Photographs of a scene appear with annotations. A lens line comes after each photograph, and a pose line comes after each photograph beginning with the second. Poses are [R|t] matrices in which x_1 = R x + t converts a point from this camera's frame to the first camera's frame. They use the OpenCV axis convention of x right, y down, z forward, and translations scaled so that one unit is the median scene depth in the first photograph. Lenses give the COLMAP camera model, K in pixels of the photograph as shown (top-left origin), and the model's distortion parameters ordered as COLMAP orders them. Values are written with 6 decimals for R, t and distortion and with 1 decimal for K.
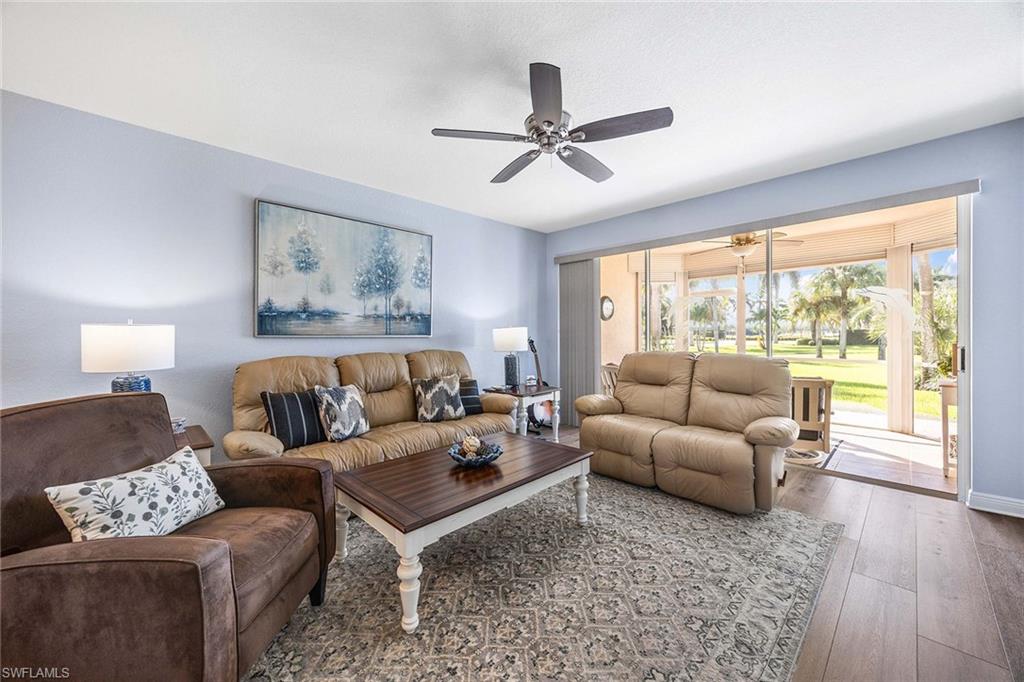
lens RADIAL K [[394.1, 0, 514.6], [0, 394.1, 333.6], [0, 0, 1]] dist [-0.003303, 0.000720]
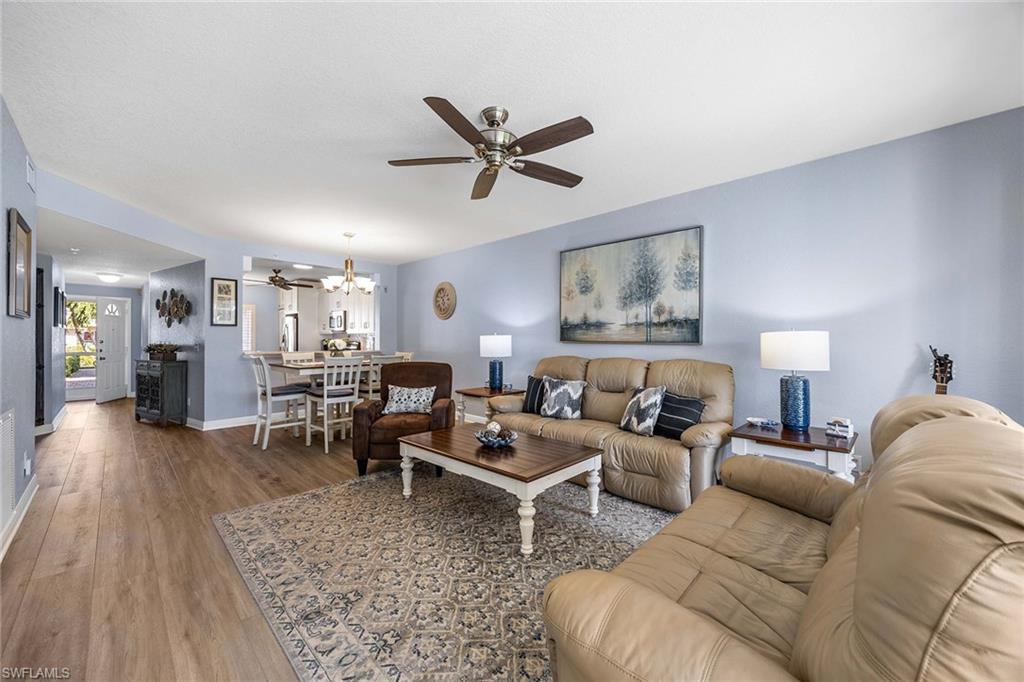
lens RADIAL K [[394.1, 0, 507.9], [0, 394.1, 340.4], [0, 0, 1]] dist [-0.003303, 0.000720]
pose [[0.007047, 0.006106, -0.999957, 0.837598], [-0.002153, 0.999979, 0.006091, -0.006654], [0.999973, 0.002110, 0.007060, 0.752920]]
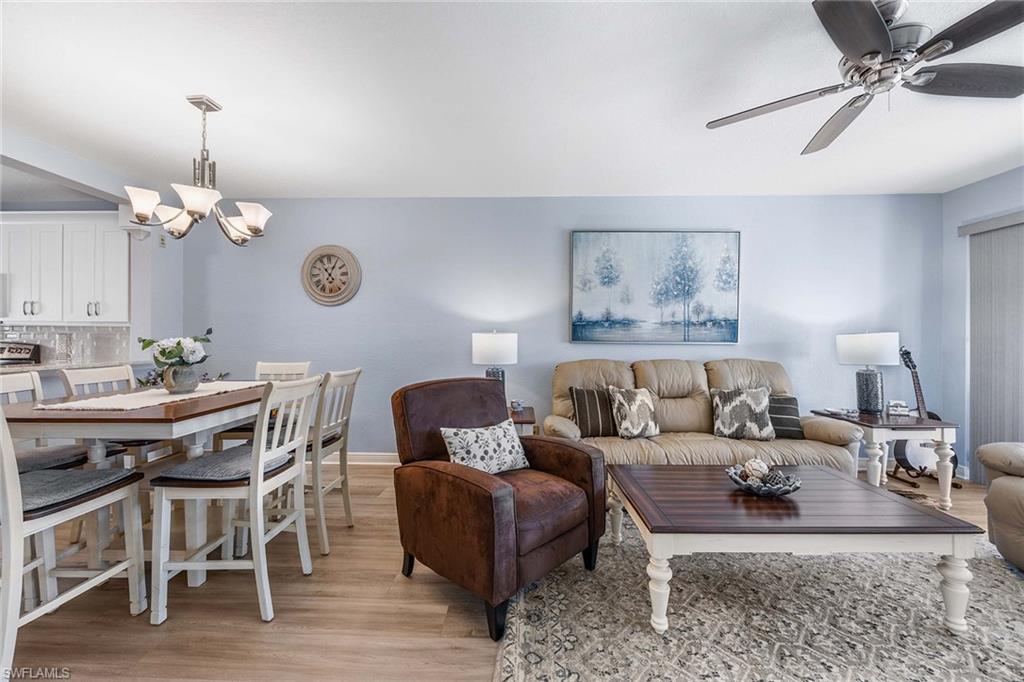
lens RADIAL K [[394.1, 0, 508.5], [0, 394.1, 340.2], [0, 0, 1]] dist [-0.003303, 0.000720]
pose [[0.687713, 0.006248, -0.725956, 0.103476], [-0.006002, 0.999978, 0.002920, -0.000444], [0.725958, 0.002349, 0.687735, 0.005476]]
